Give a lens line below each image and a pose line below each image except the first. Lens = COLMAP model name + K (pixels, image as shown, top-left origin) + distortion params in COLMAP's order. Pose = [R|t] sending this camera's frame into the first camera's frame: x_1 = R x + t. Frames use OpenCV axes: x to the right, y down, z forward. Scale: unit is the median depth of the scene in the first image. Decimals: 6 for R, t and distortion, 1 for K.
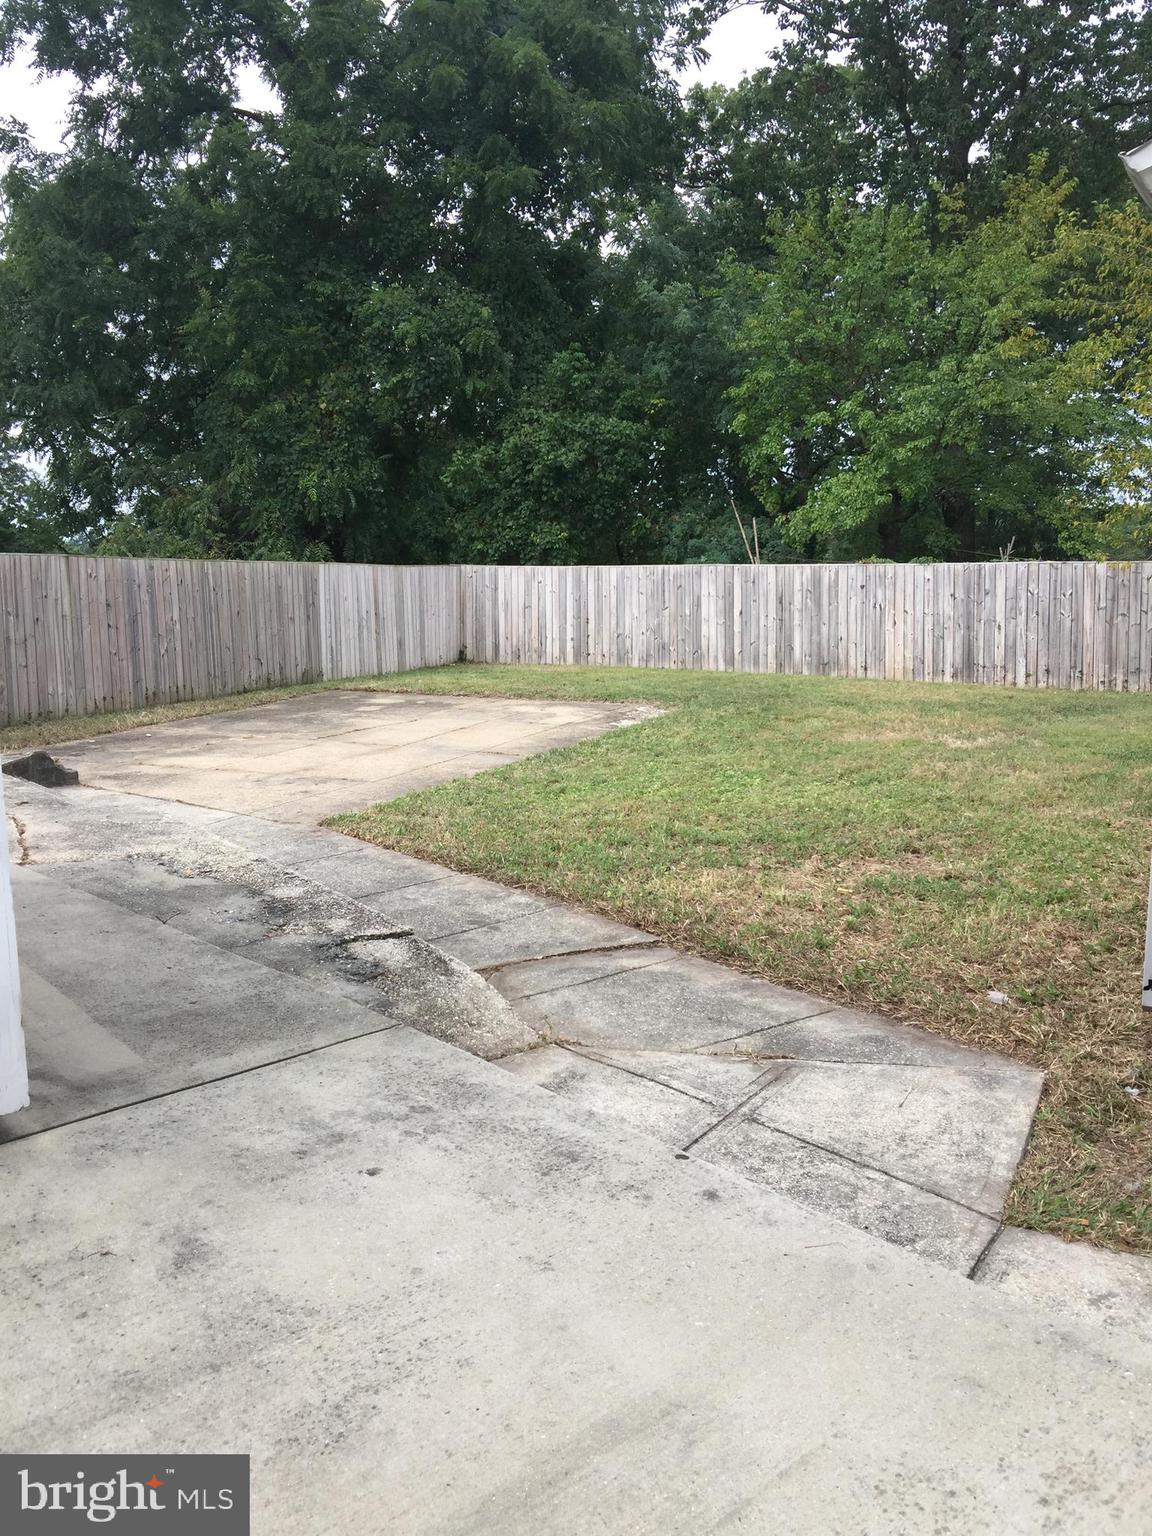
lens RADIAL K [[1315.7, 0, 571.4], [0, 1315.7, 769.5], [0, 0, 1]] dist [0.057011, -0.115742]
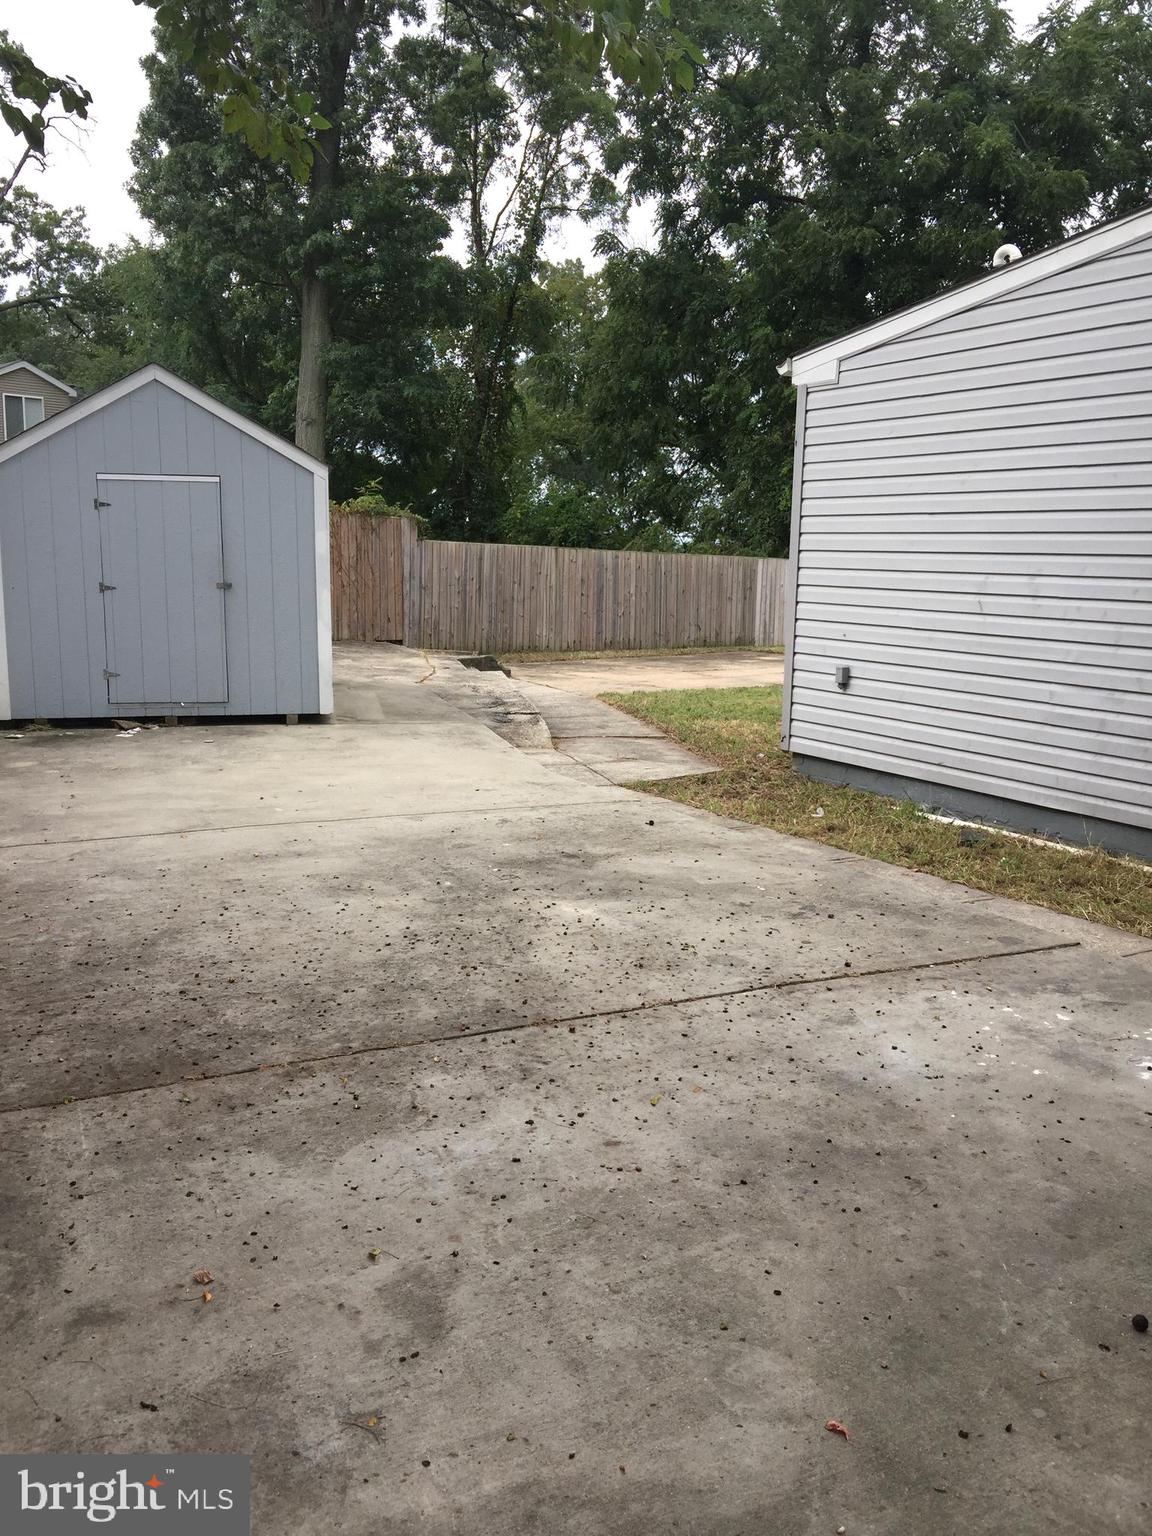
lens RADIAL K [[1315.7, 0, 577.4], [0, 1315.7, 766.0], [0, 0, 1]] dist [0.057011, -0.115742]
pose [[0.887403, 0.094949, -0.451110, 0.328044], [-0.097448, 0.995082, 0.017747, 0.058324], [0.450577, 0.028211, 0.892292, -0.331098]]
